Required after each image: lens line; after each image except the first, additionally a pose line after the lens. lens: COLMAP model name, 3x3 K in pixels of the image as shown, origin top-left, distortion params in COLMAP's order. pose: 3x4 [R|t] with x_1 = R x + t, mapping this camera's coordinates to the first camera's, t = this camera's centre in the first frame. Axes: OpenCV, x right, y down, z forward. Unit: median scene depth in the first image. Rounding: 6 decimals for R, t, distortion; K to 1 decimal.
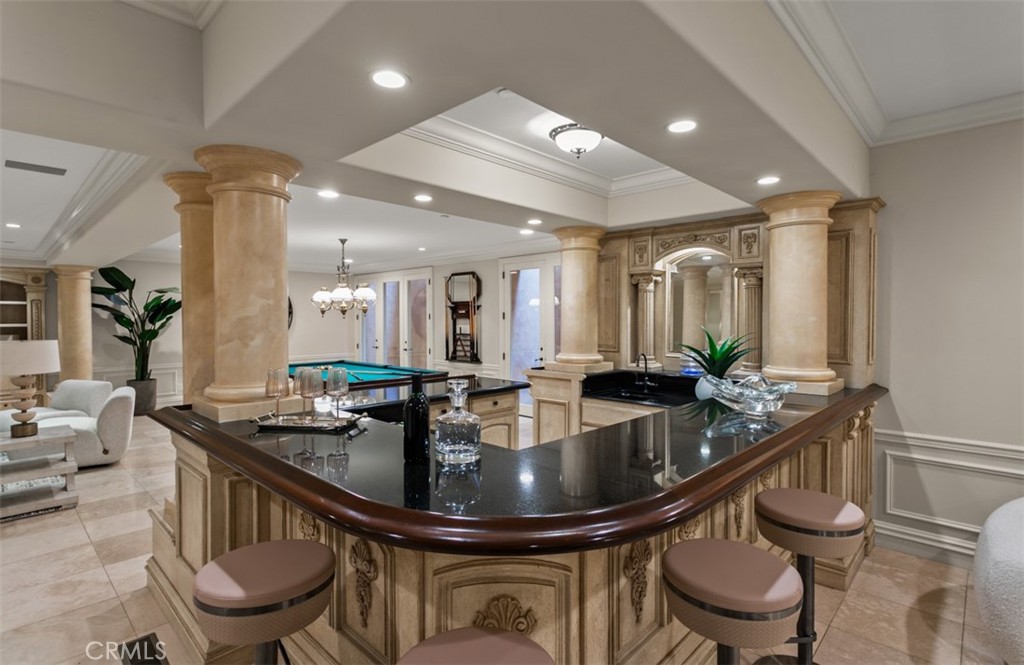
lens RADIAL K [[493.0, 0, 512.0], [0, 493.0, 332.5], [0, 0, 1]] dist [-0.000852, -0.001088]
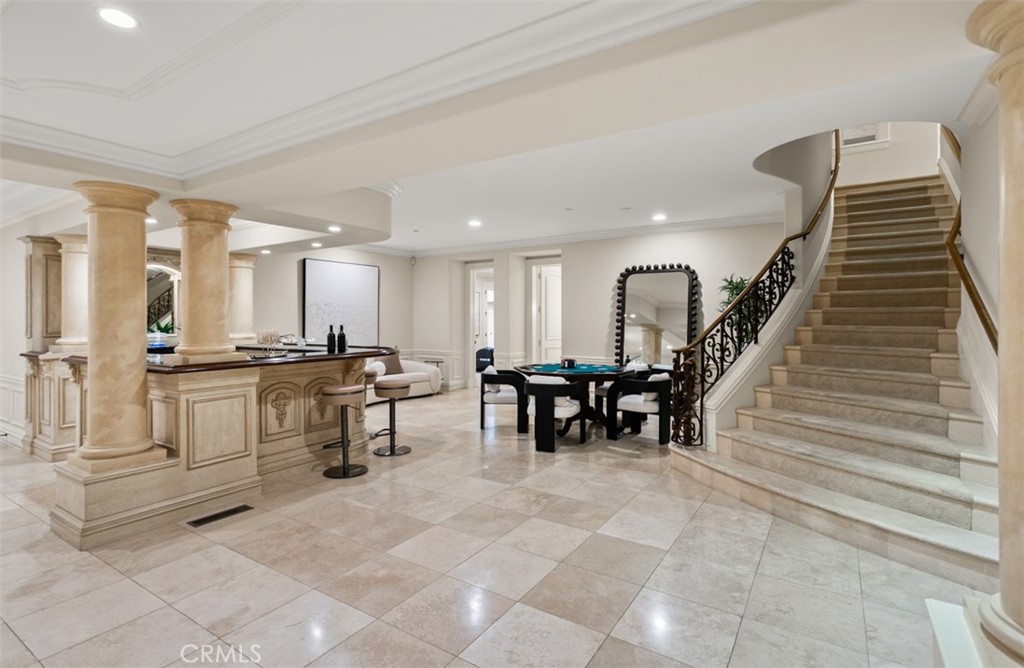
lens RADIAL K [[496.0, 0, 513.0], [0, 496.0, 319.4], [0, 0, 1]] dist [-0.000508, -0.000949]
pose [[-0.182073, -0.000007, 0.983285, -0.734186], [0.029968, 0.999535, 0.005556, 0.013369], [-0.982828, 0.030478, -0.181988, 0.099463]]
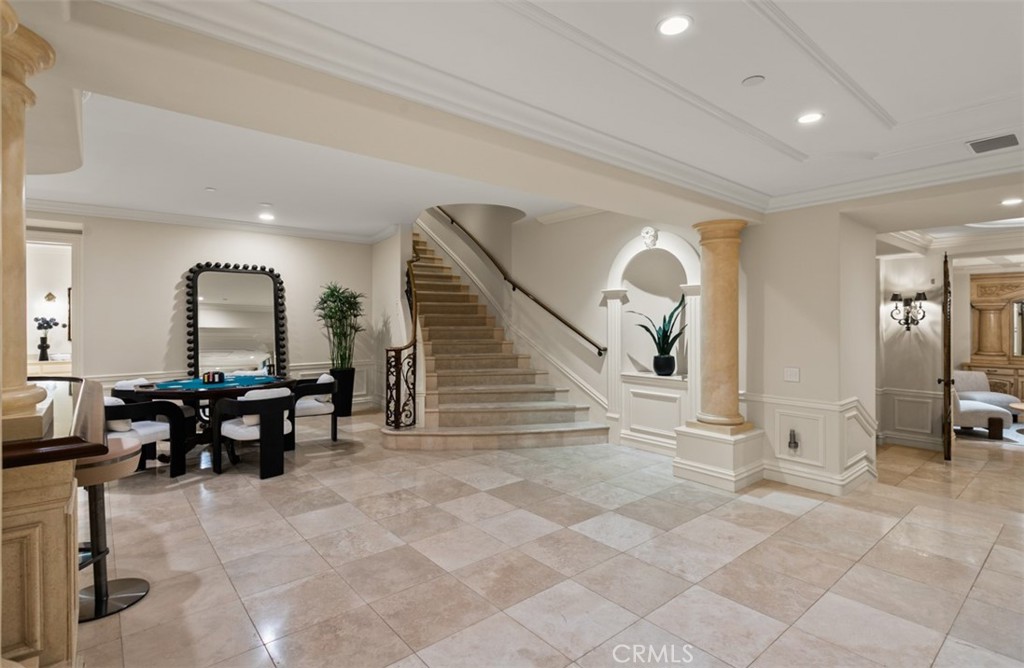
lens RADIAL K [[496.0, 0, 513.0], [0, 496.0, 319.4], [0, 0, 1]] dist [-0.000508, -0.000949]
pose [[-0.993294, 0.005386, 0.115492, -0.416510], [0.008338, 0.999650, 0.025090, 0.001533], [-0.115317, 0.025885, -0.992991, 0.490218]]
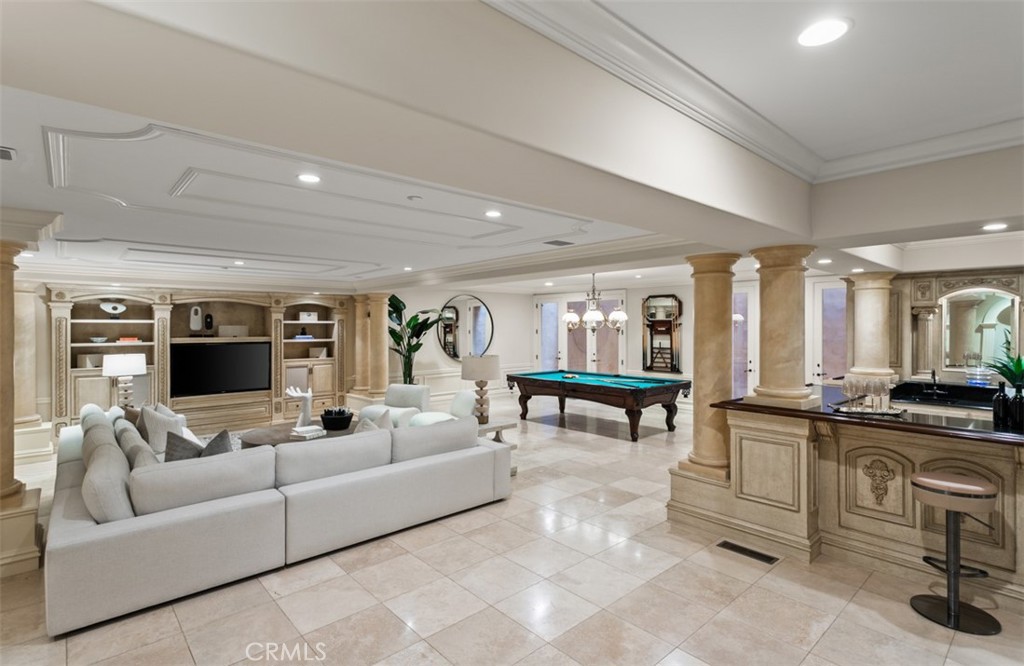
lens RADIAL K [[498.1, 0, 508.3], [0, 498.1, 328.1], [0, 0, 1]] dist [0.003932, 0.000270]
pose [[0.996782, 0.002469, -0.080120, -0.415322], [-0.004461, 0.999685, -0.024694, -0.014812], [0.080034, 0.024972, 0.996479, -0.226997]]
